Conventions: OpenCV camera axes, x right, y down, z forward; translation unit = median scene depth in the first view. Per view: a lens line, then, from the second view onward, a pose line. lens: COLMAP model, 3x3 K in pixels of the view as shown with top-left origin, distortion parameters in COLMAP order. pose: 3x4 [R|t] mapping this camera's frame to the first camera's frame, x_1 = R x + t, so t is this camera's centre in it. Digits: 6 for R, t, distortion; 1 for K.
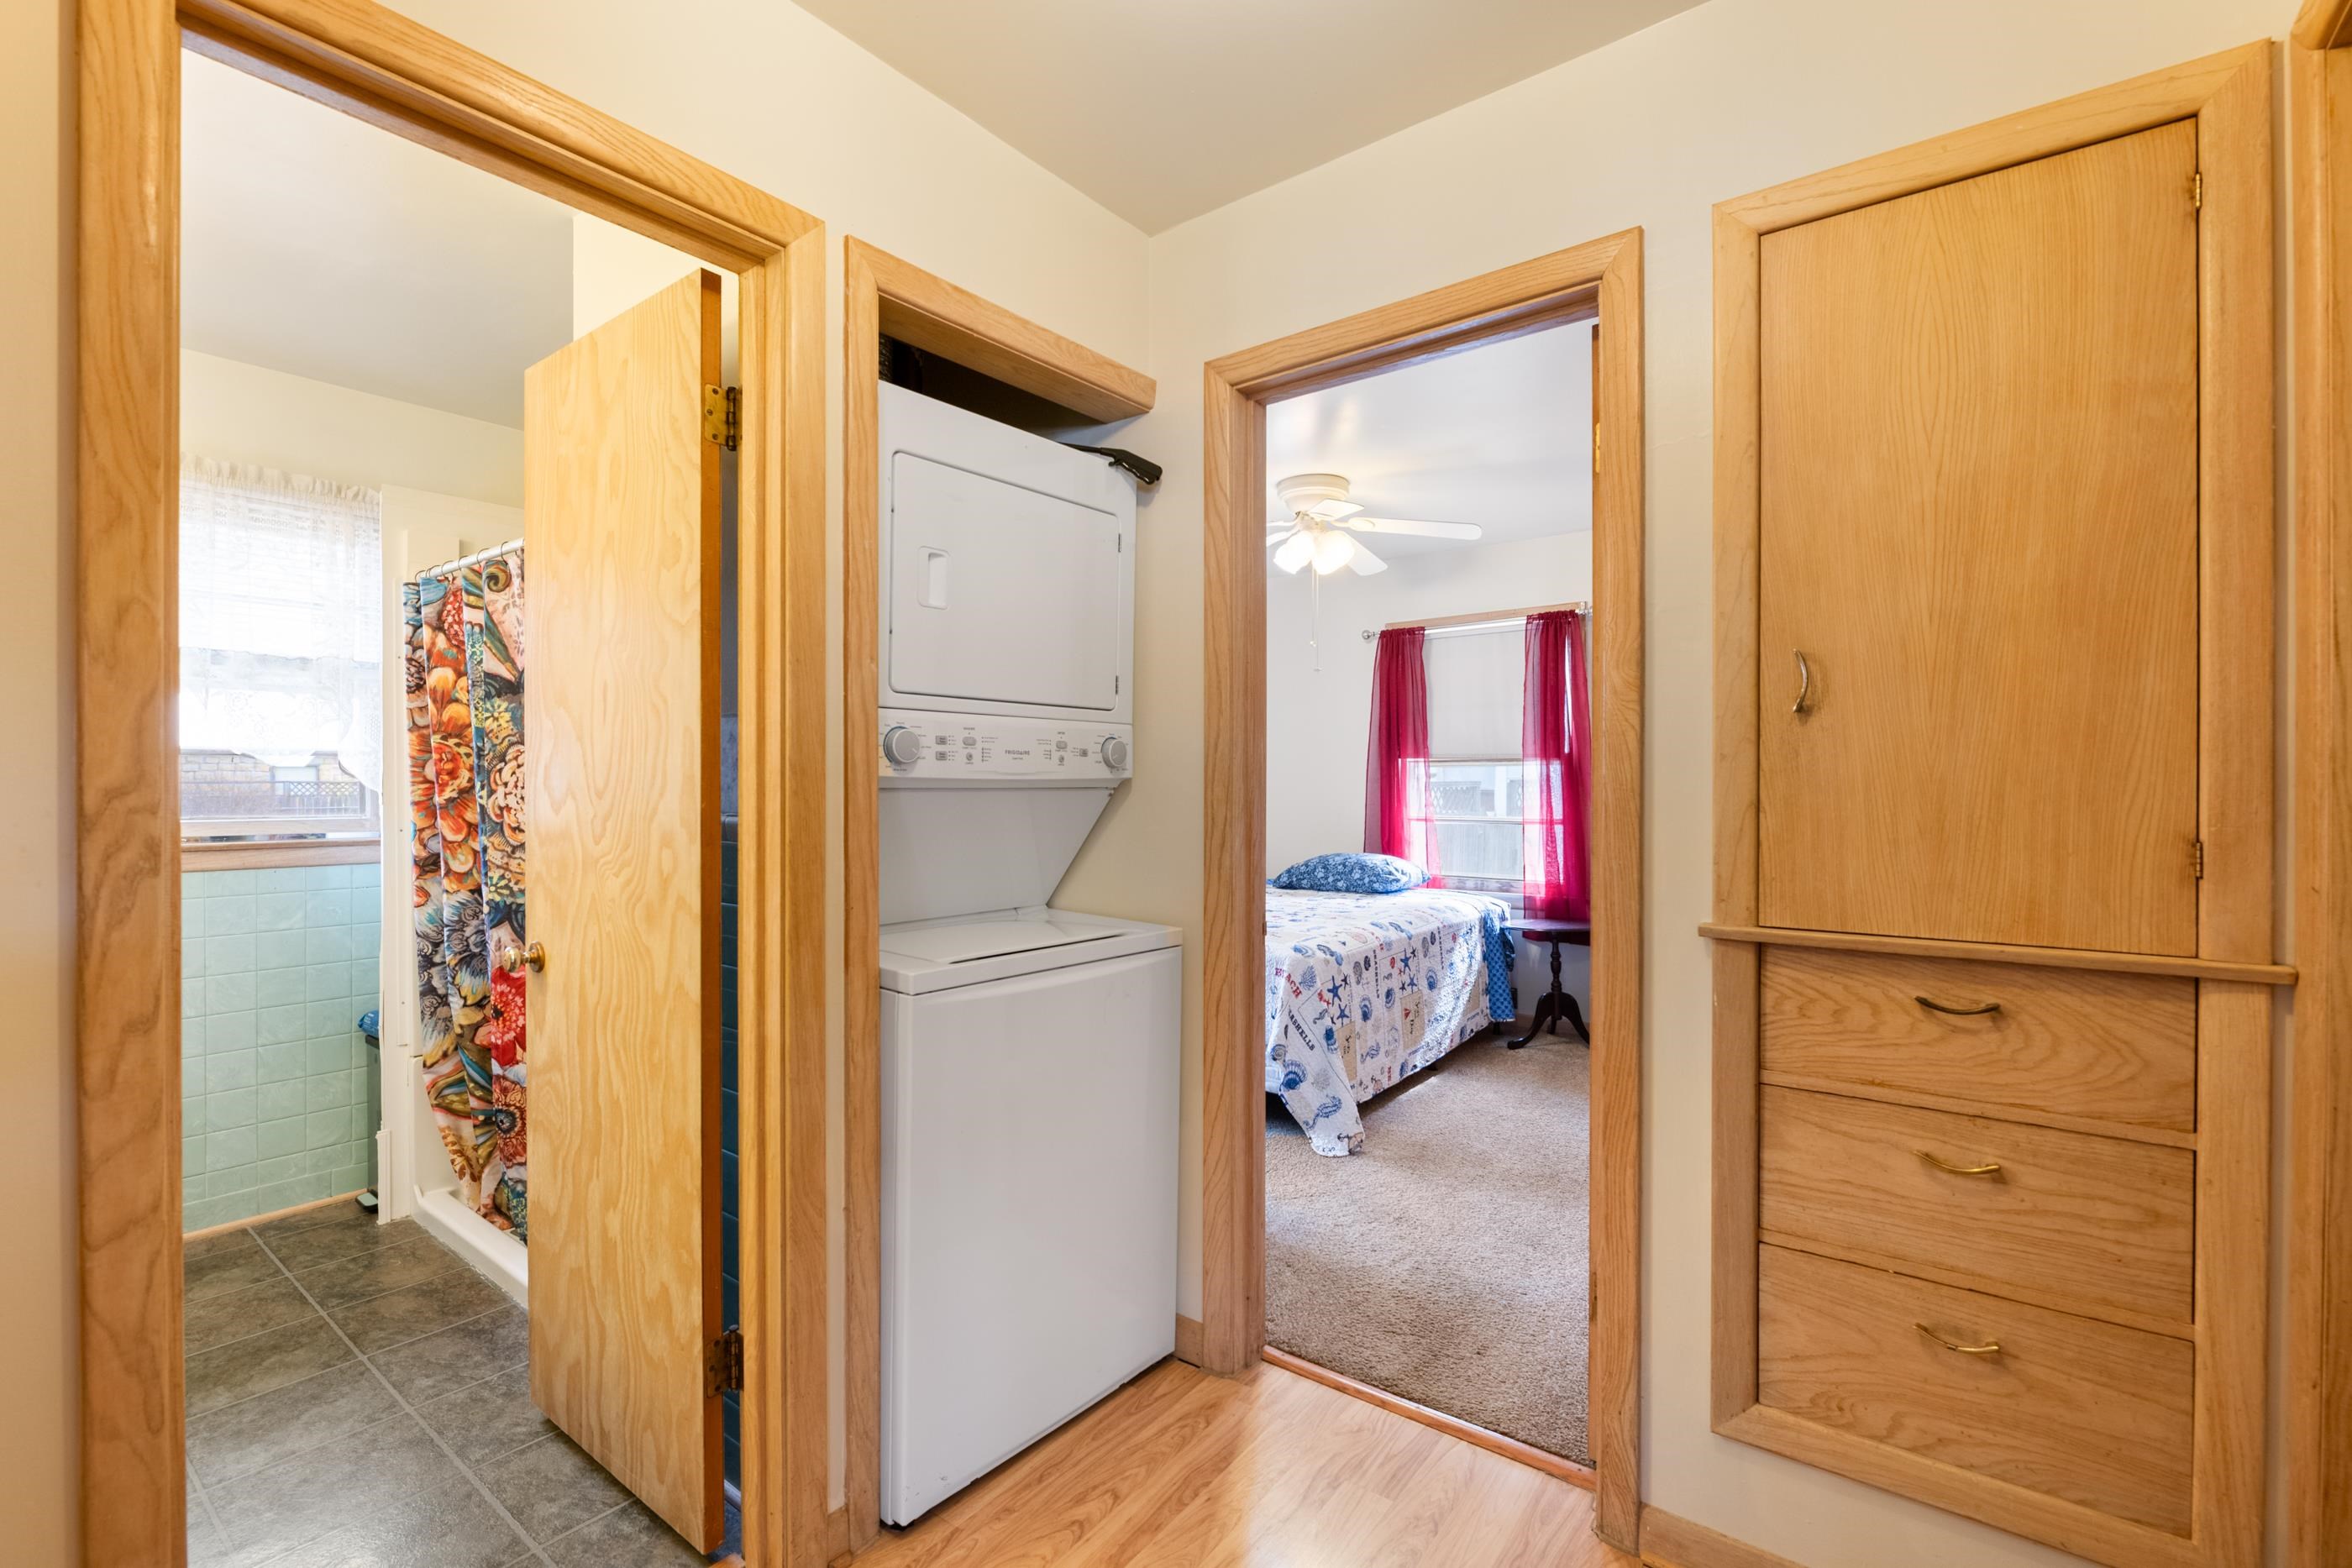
lens RADIAL K [[1020.0, 0, 1168.4], [0, 1020.0, 782.7], [0, 0, 1]] dist [-0.001933, -0.001542]
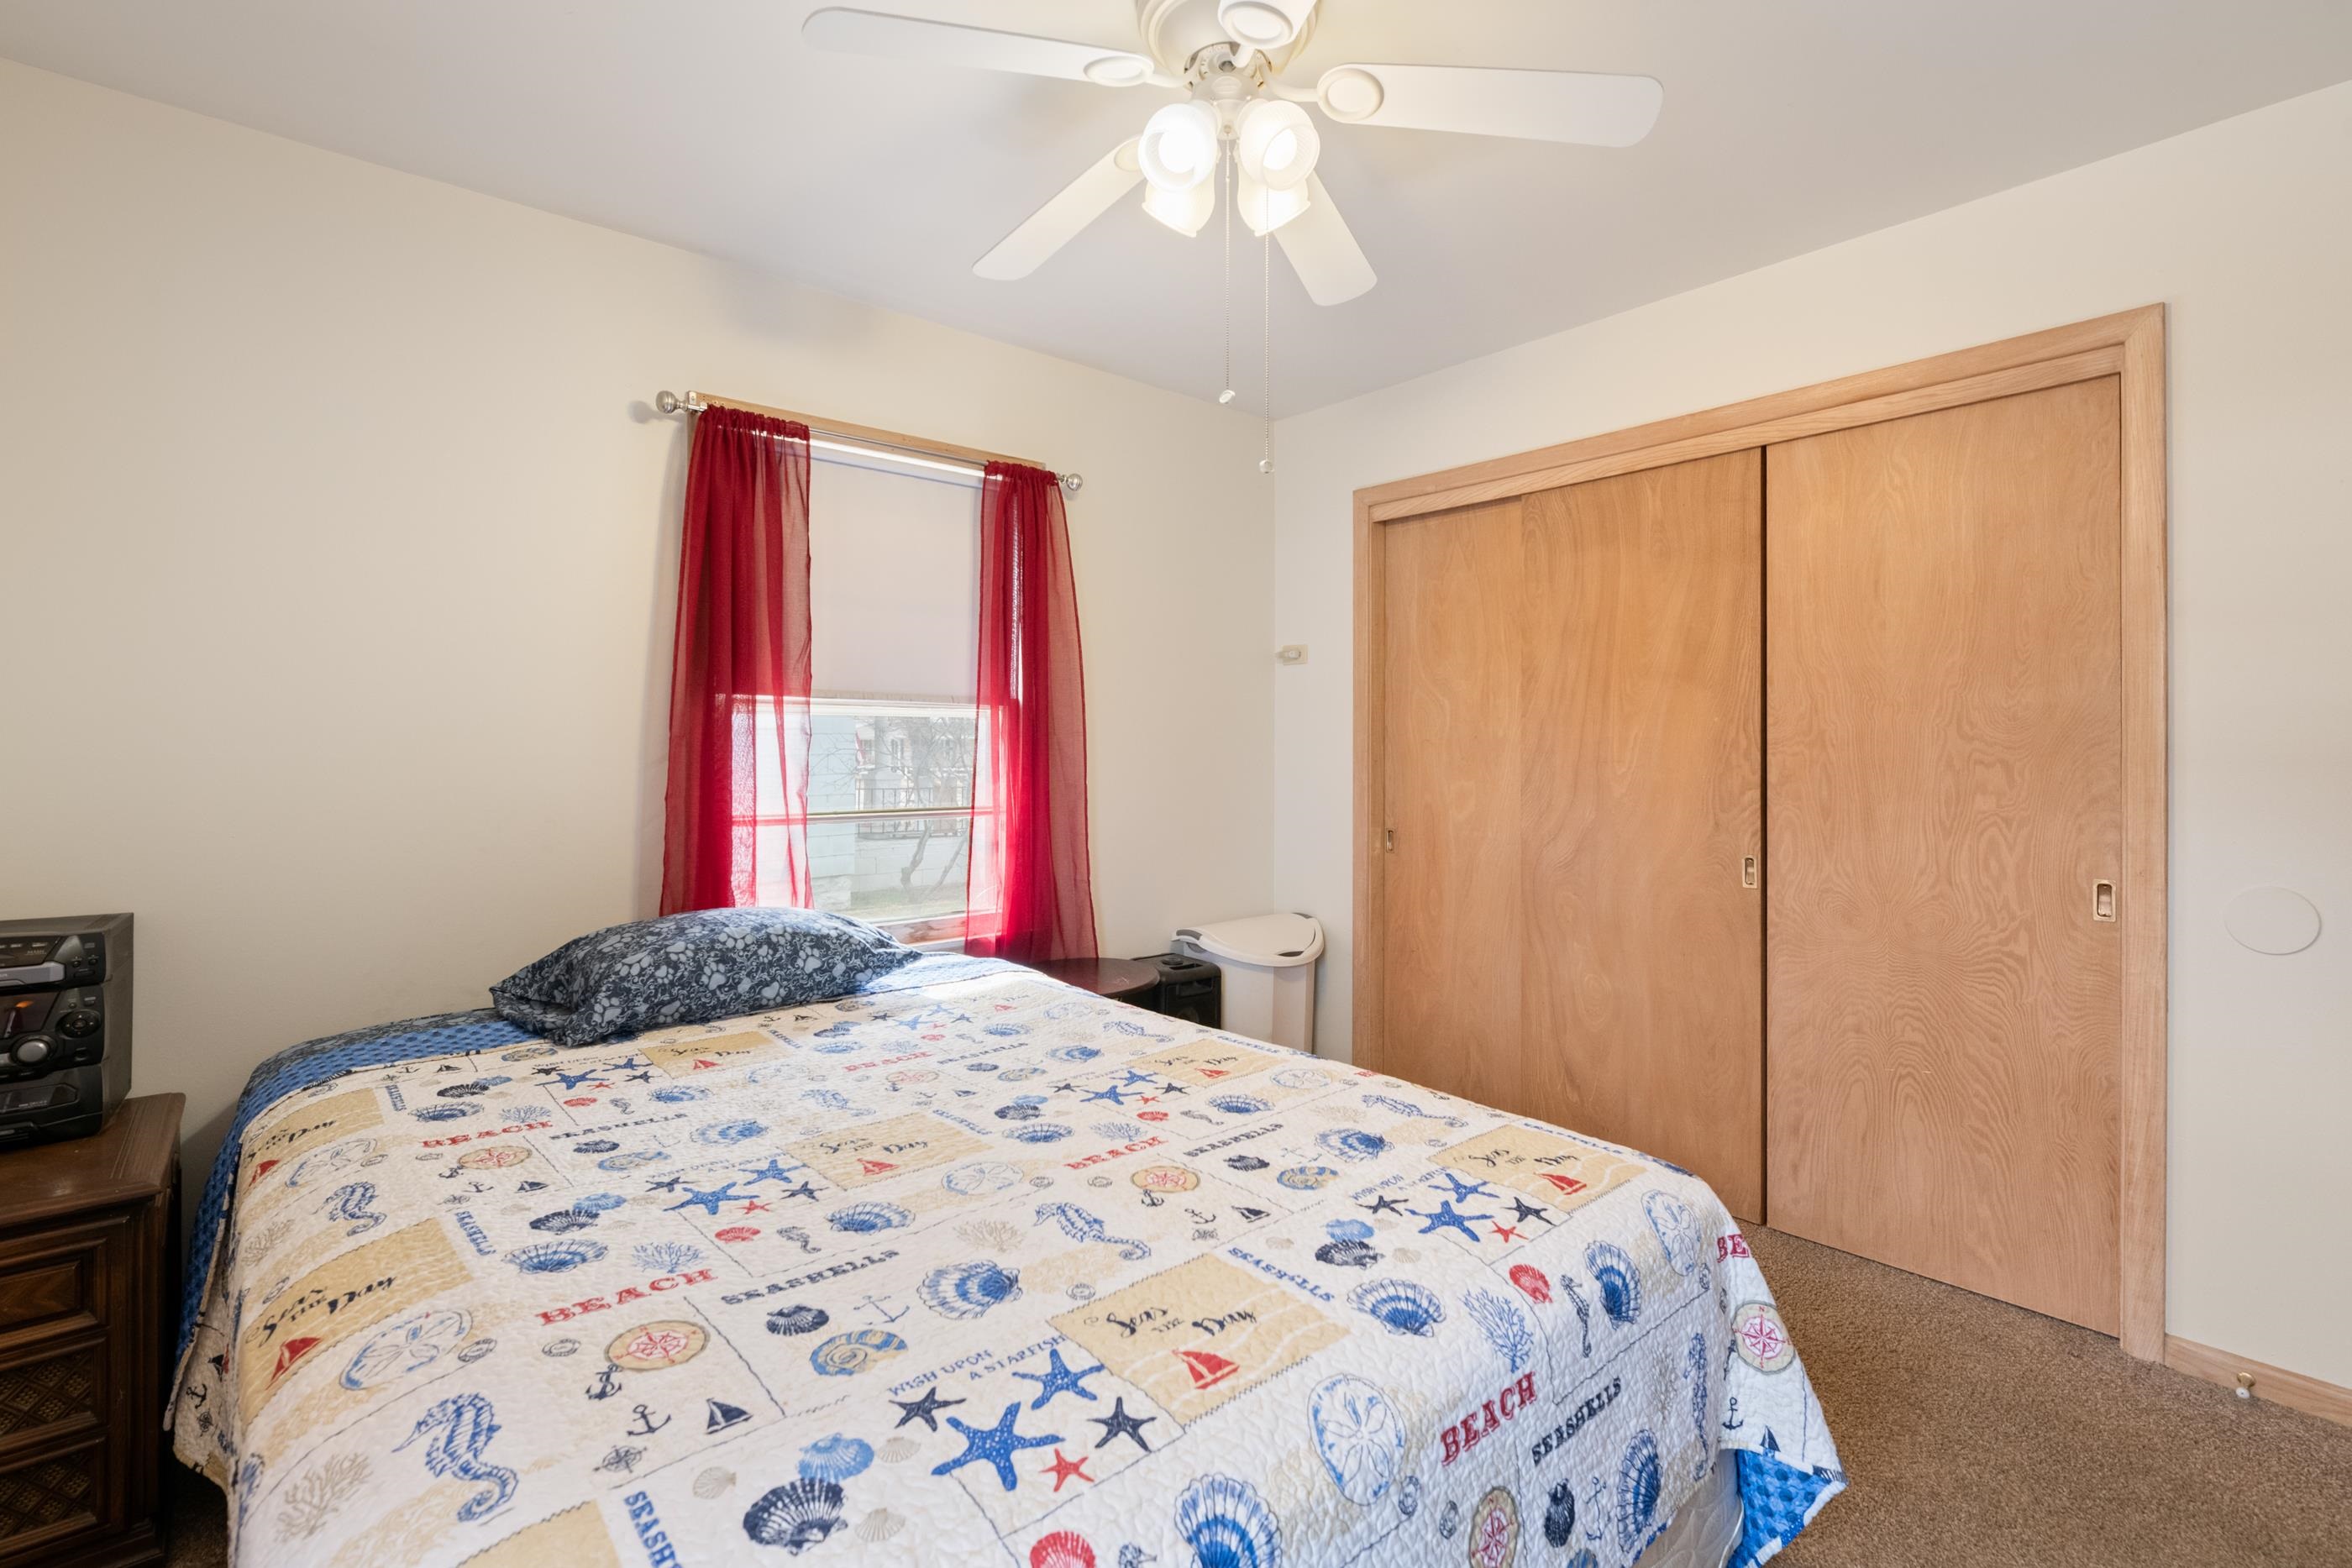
lens RADIAL K [[1020.0, 0, 1168.4], [0, 1020.0, 782.7], [0, 0, 1]] dist [-0.001933, -0.001542]
pose [[0.217944, -0.031878, 0.975440, -0.214317], [-0.002508, 0.999445, 0.033223, 0.000527], [-0.975958, -0.009687, 0.217743, 0.818919]]
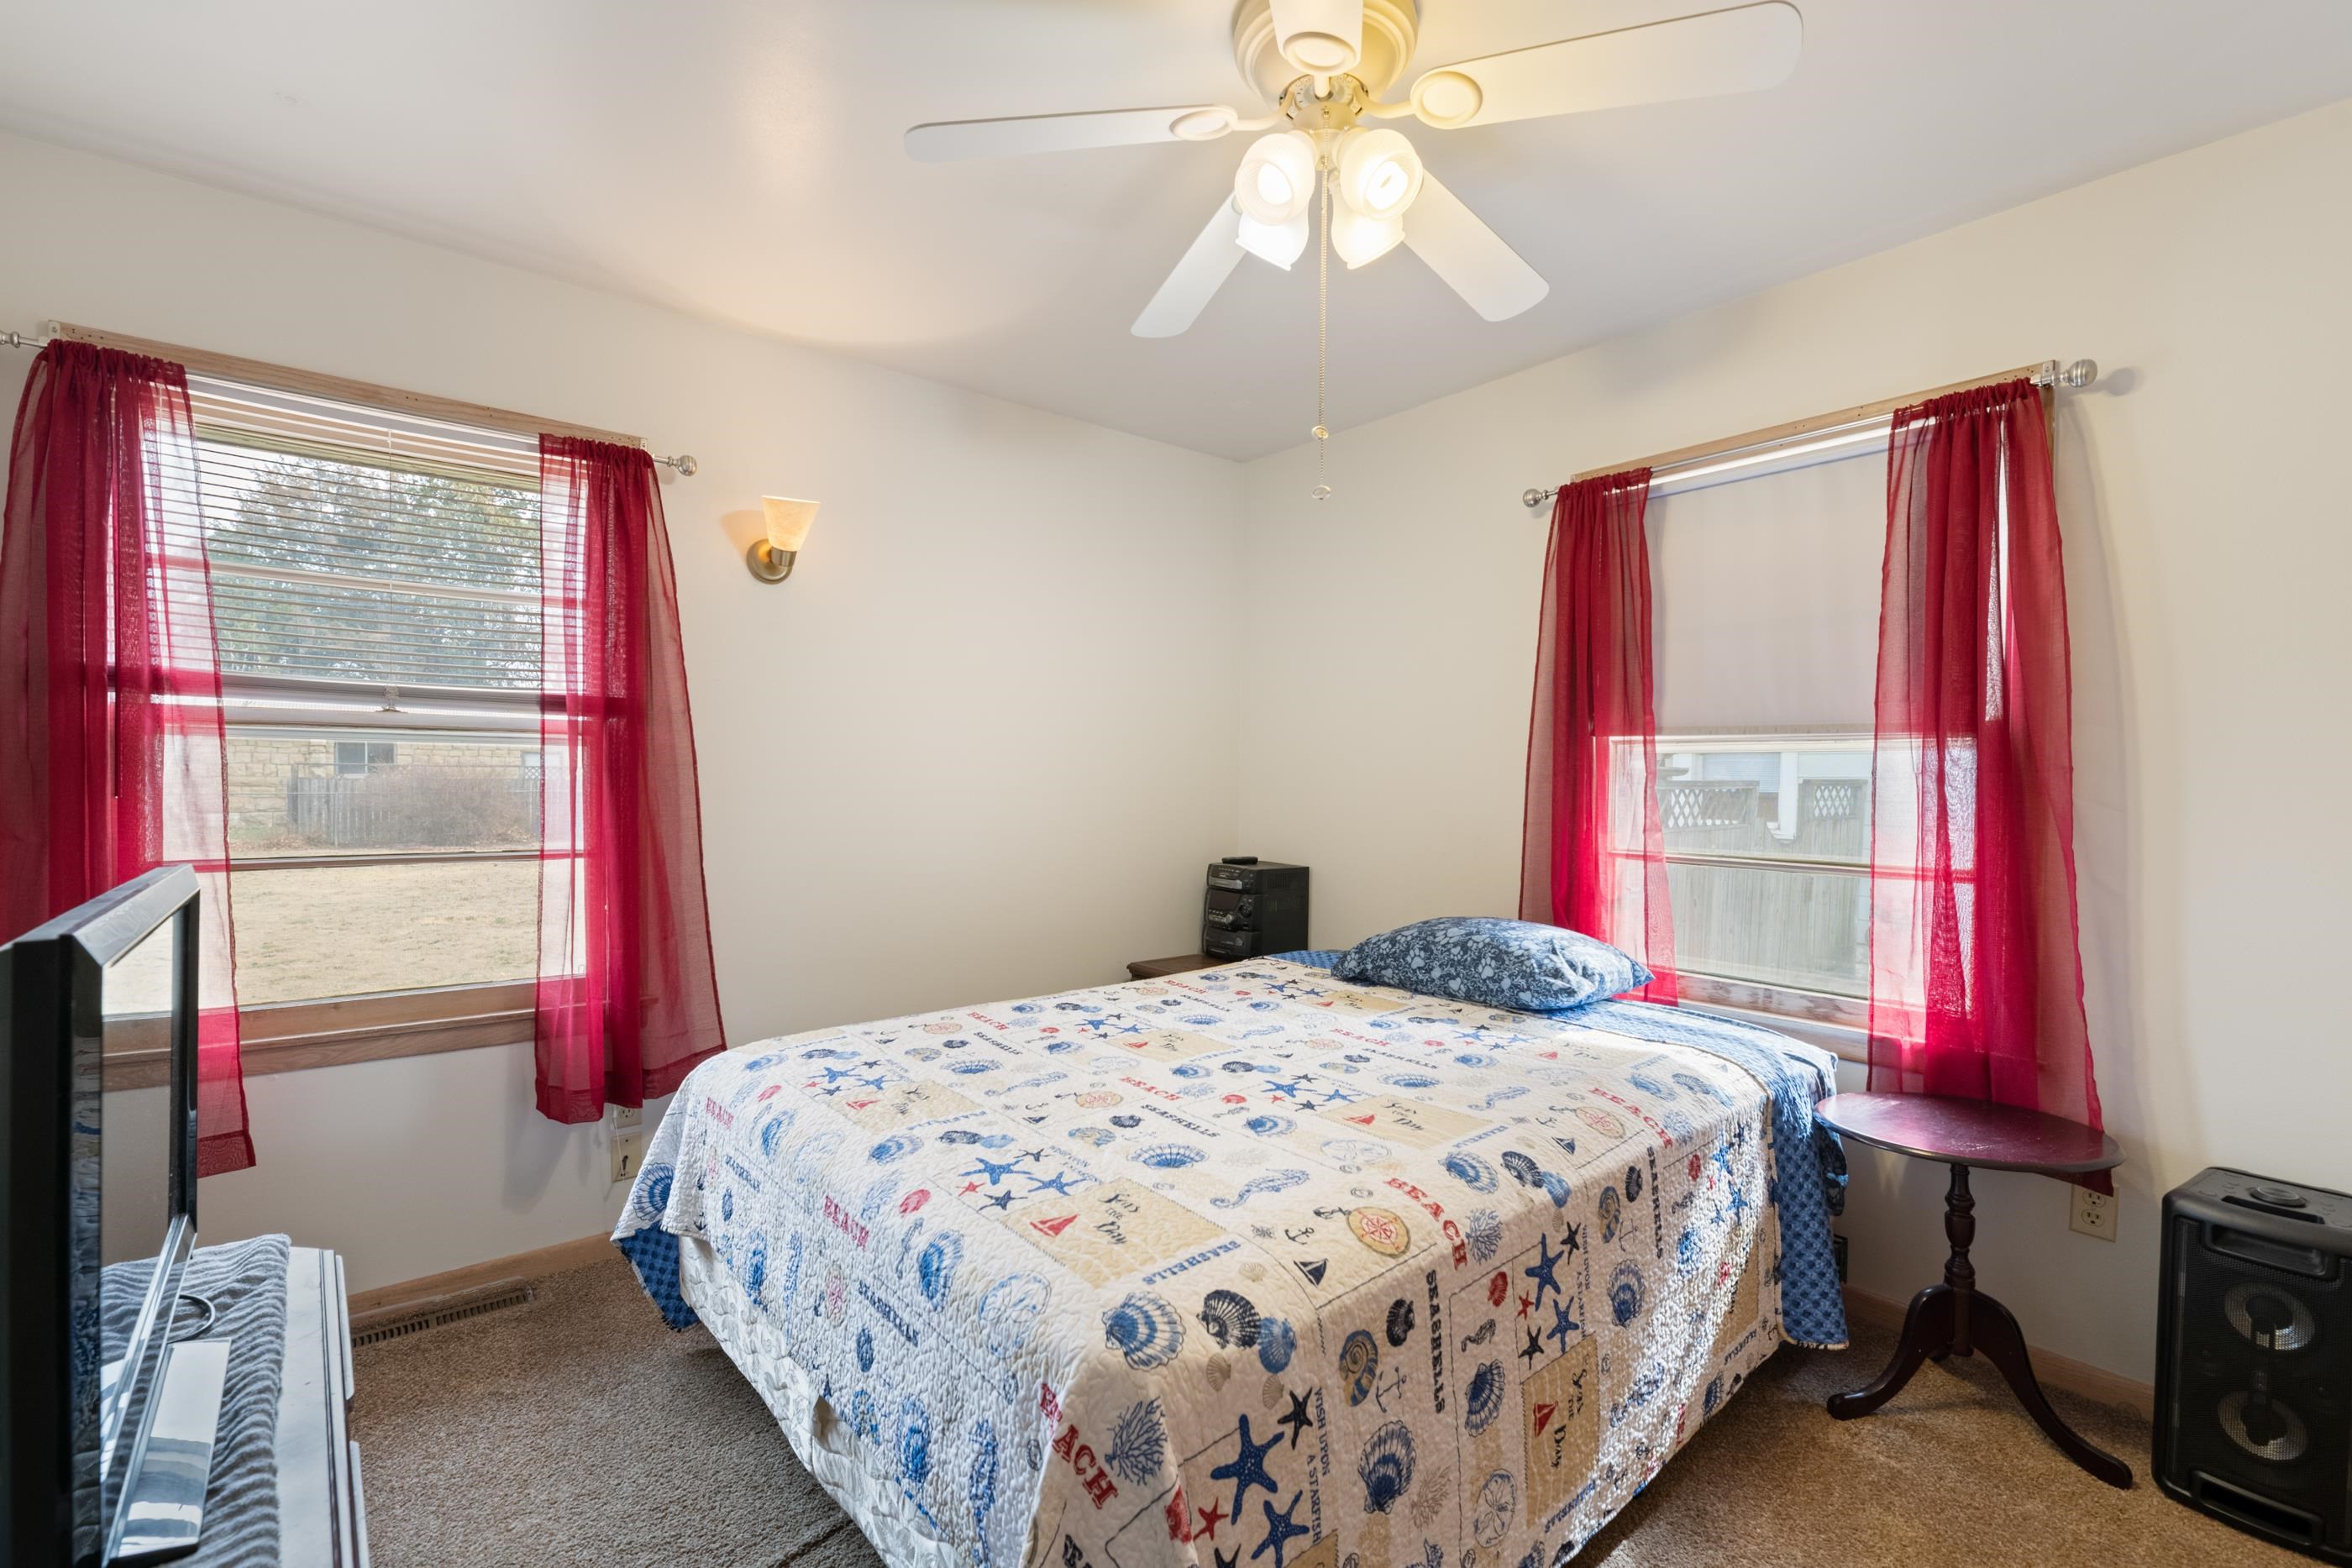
lens RADIAL K [[1025.3, 0, 1170.5], [0, 1025.3, 795.3], [0, 0, 1]] dist [-0.001701, -0.001214]
pose [[0.975742, 0.016186, -0.218324, 0.153116], [-0.012023, 0.999720, 0.020387, -0.001823], [0.218593, -0.017268, 0.975663, 0.524282]]
